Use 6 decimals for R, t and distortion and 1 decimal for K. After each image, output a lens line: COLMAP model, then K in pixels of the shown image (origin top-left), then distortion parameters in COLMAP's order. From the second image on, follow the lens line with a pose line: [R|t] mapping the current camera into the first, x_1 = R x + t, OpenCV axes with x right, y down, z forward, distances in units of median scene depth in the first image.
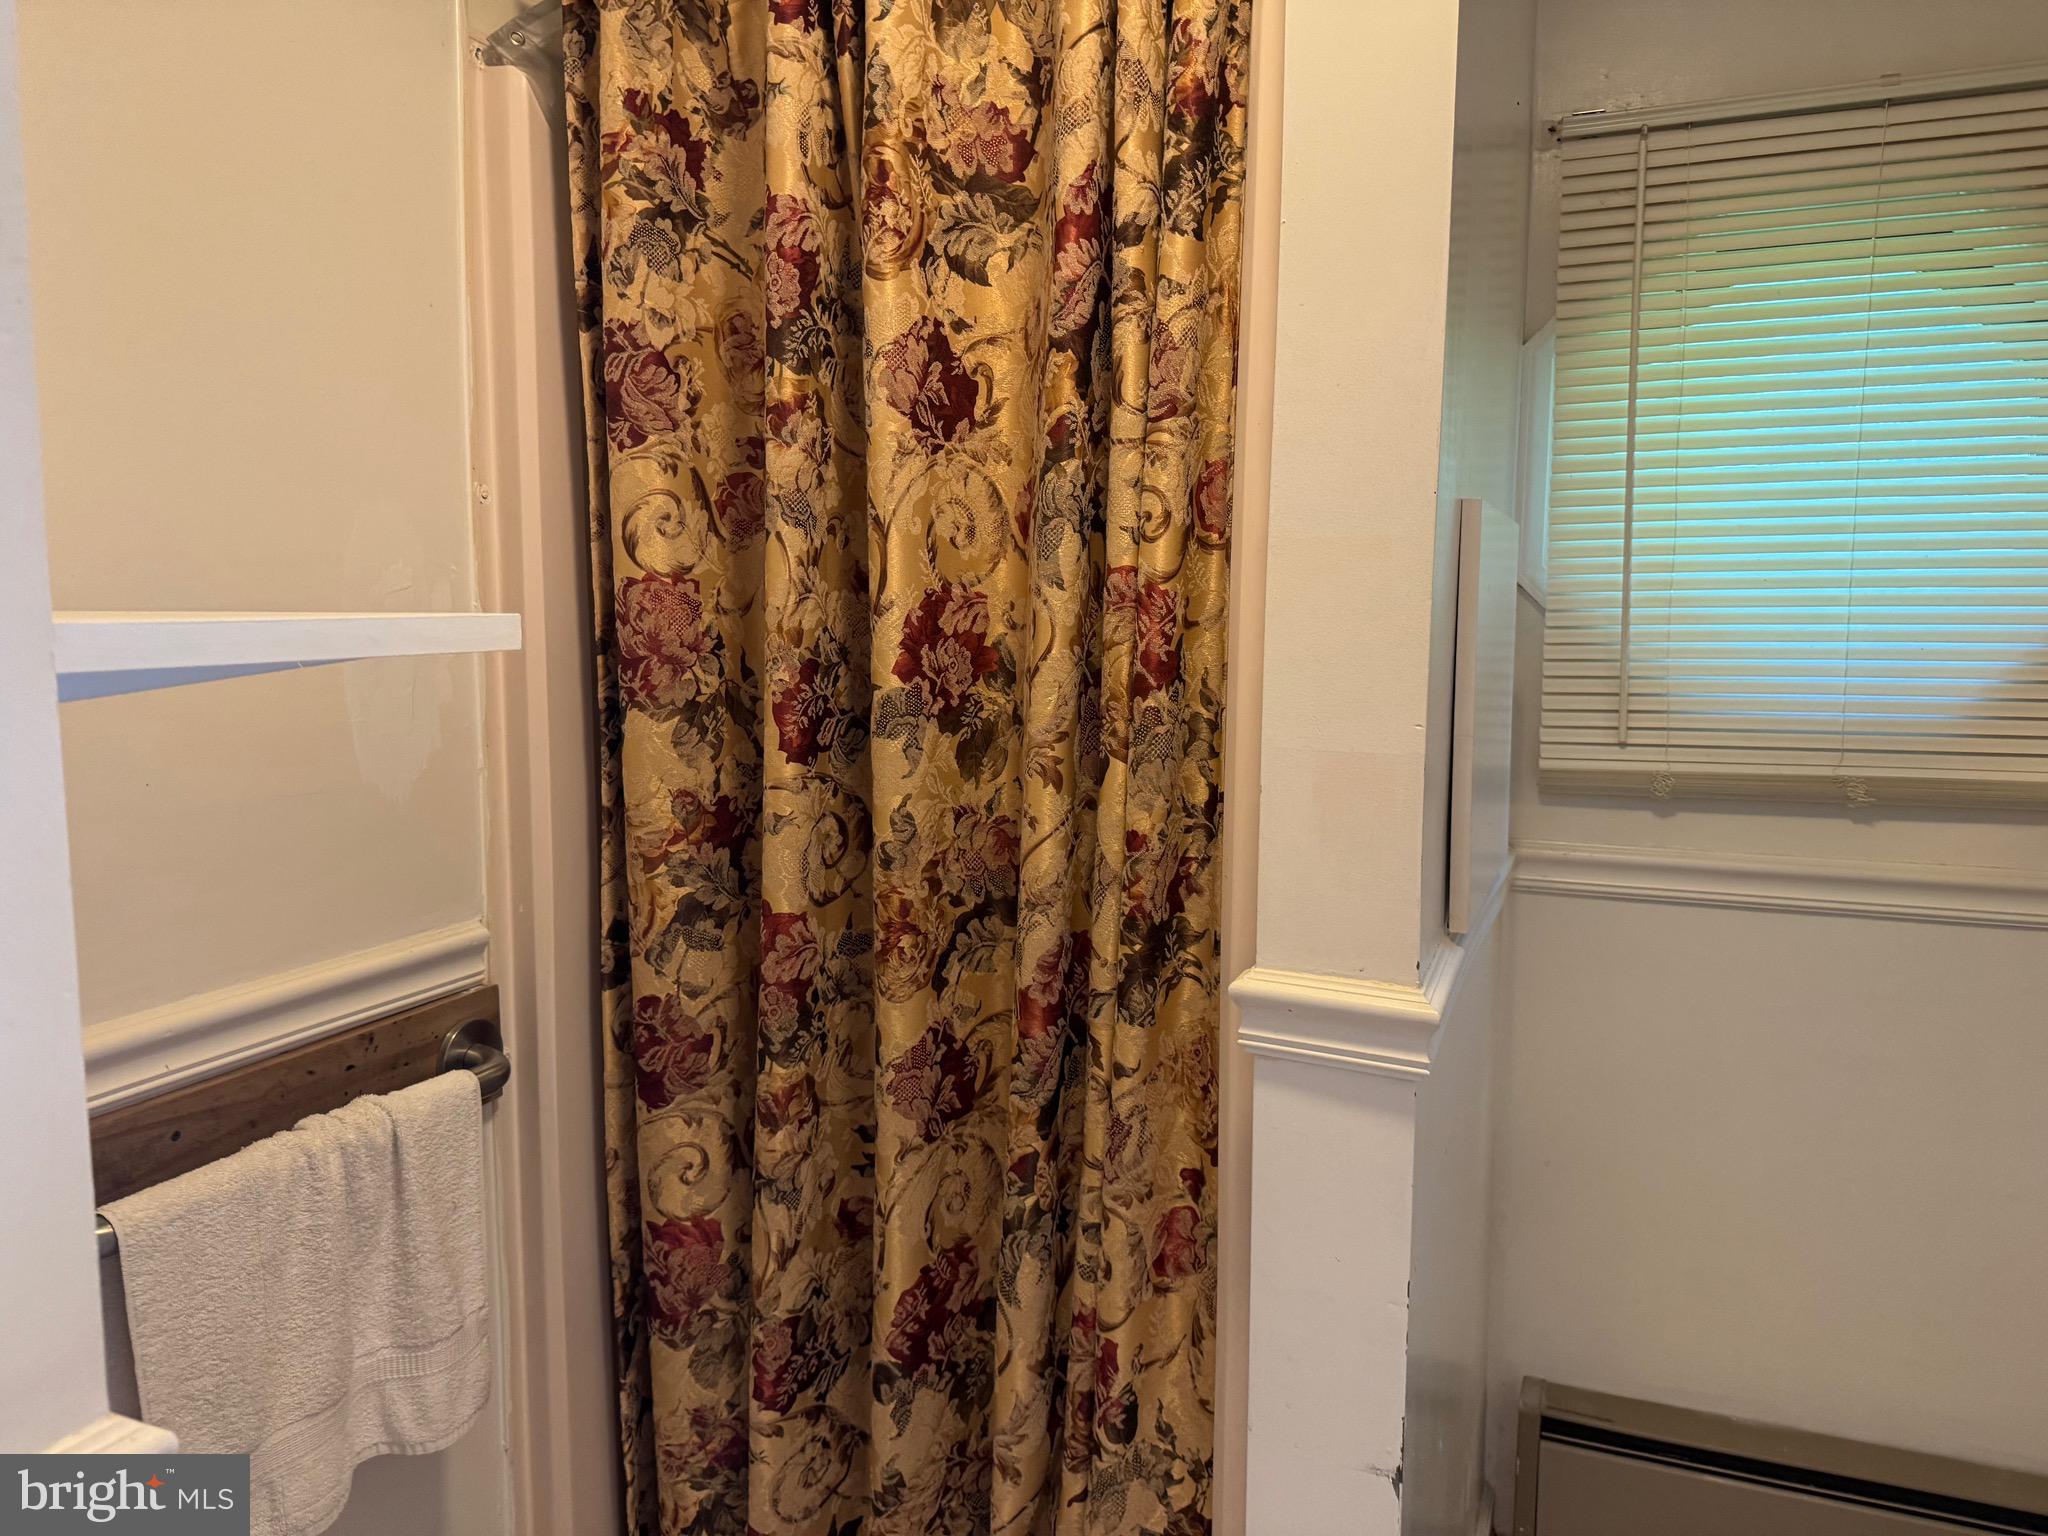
lens RADIAL K [[1435.7, 0, 1029.0], [0, 1435.7, 757.7], [0, 0, 1]] dist [0.151210, -0.394637]
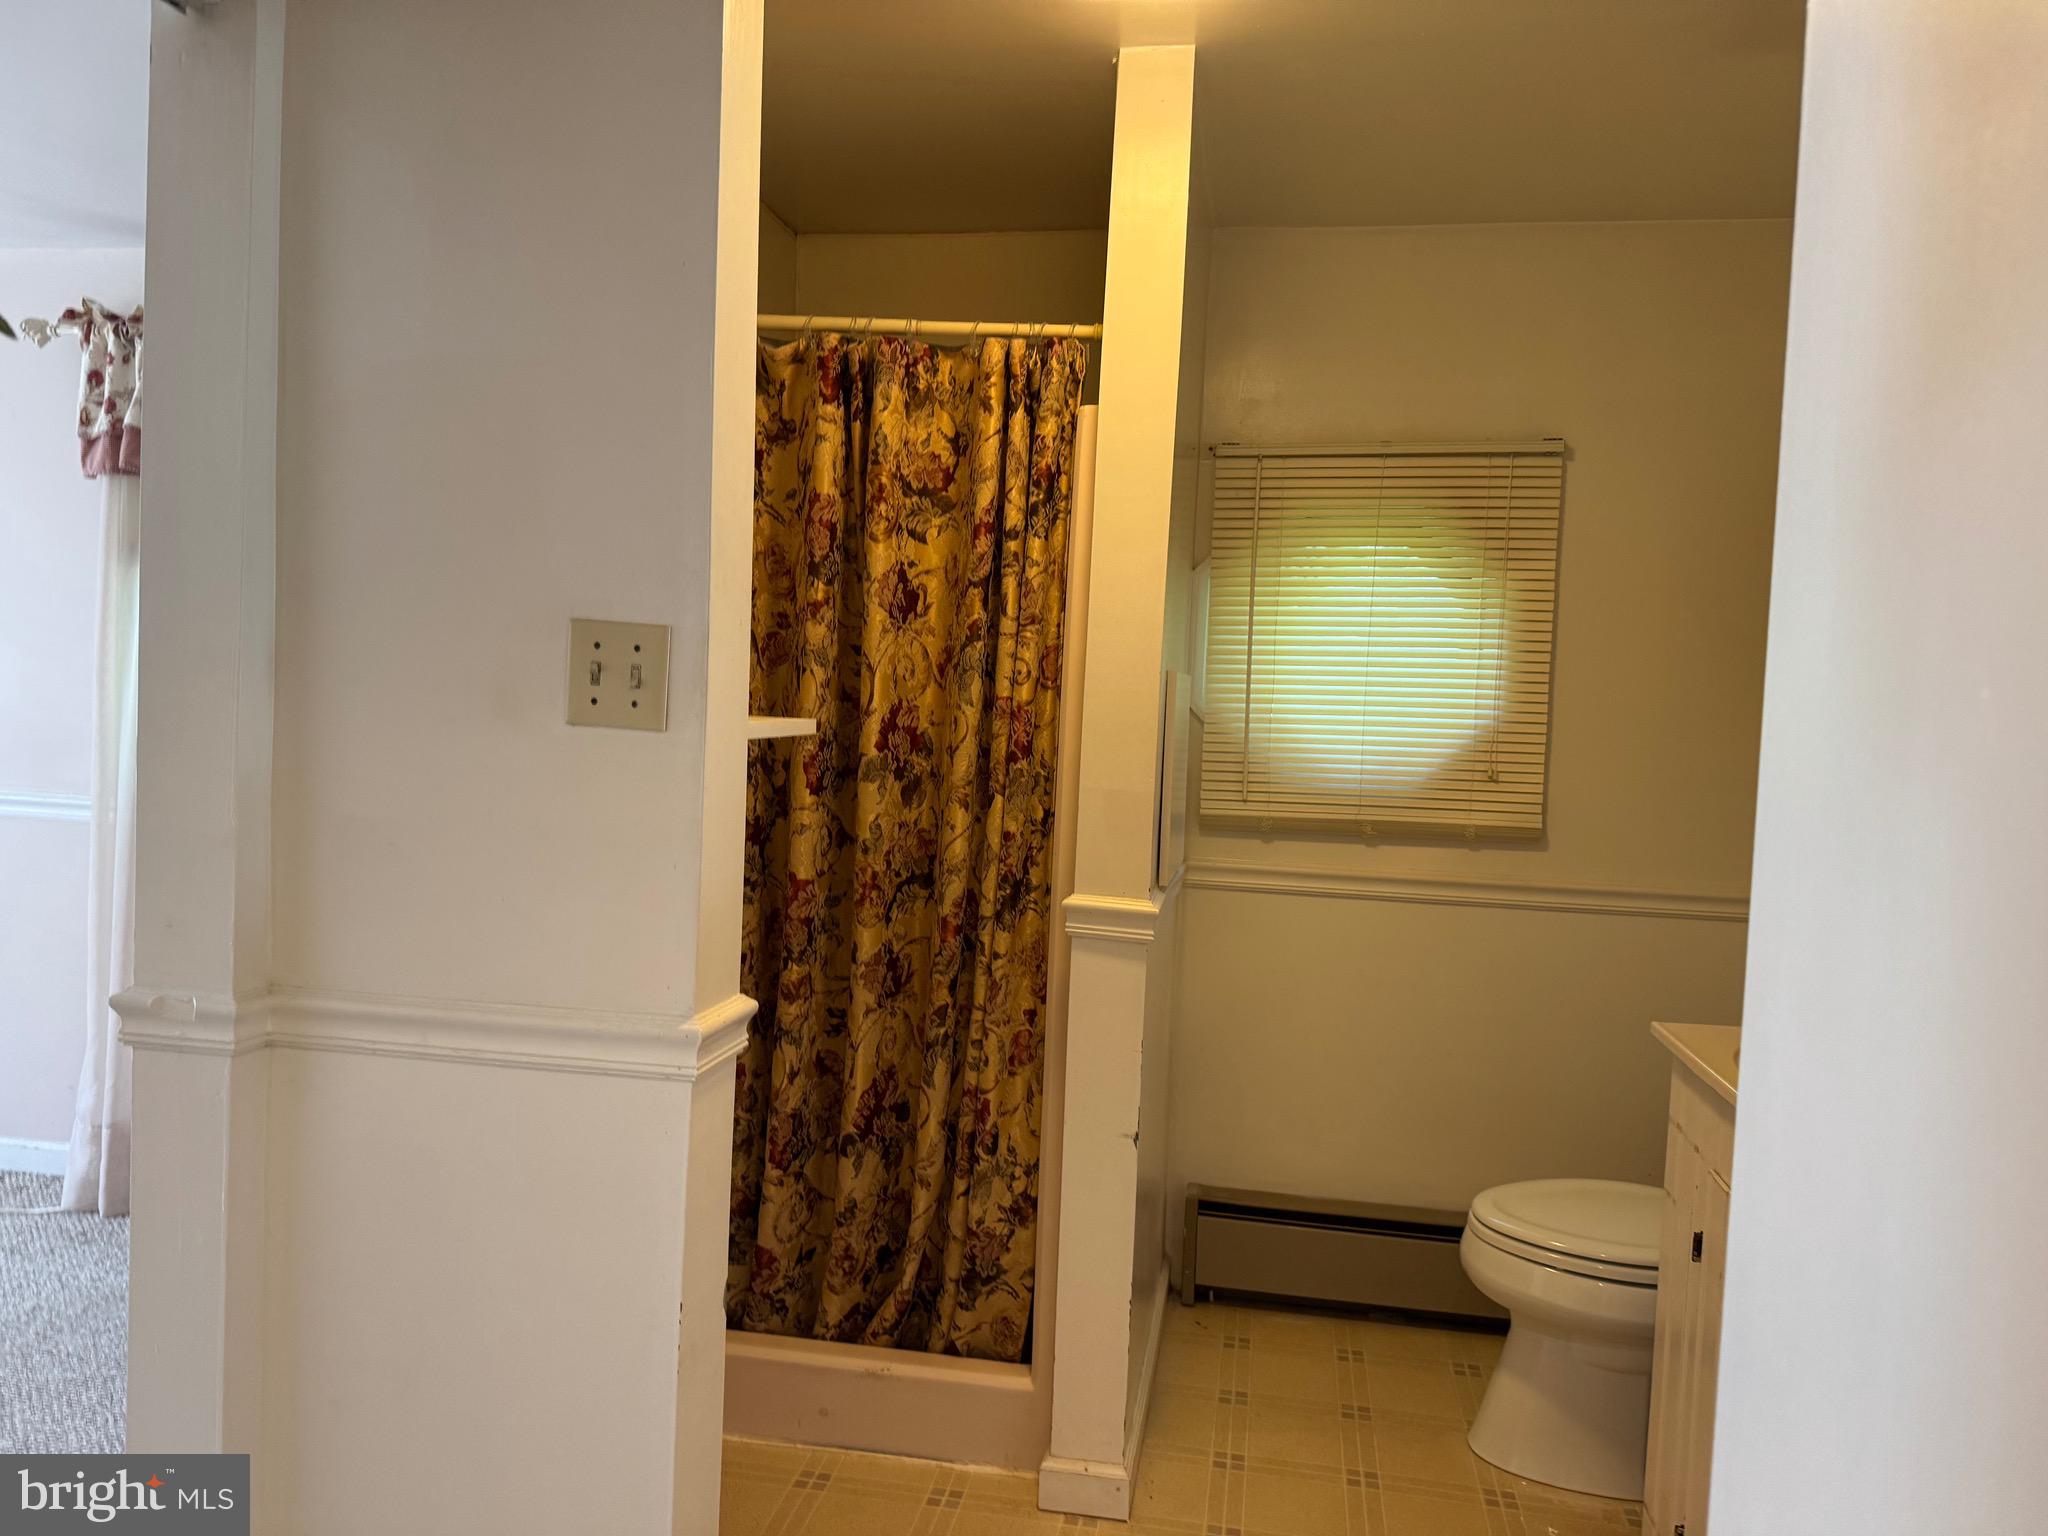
lens RADIAL K [[1408.8, 0, 1023.9], [0, 1408.8, 770.3], [0, 0, 1]] dist [0.003317, -0.007768]
pose [[0.975889, 0.025517, 0.216769, -0.297498], [-0.014720, 0.998576, -0.051277, 0.060666], [-0.217769, 0.046850, 0.974875, -0.806419]]
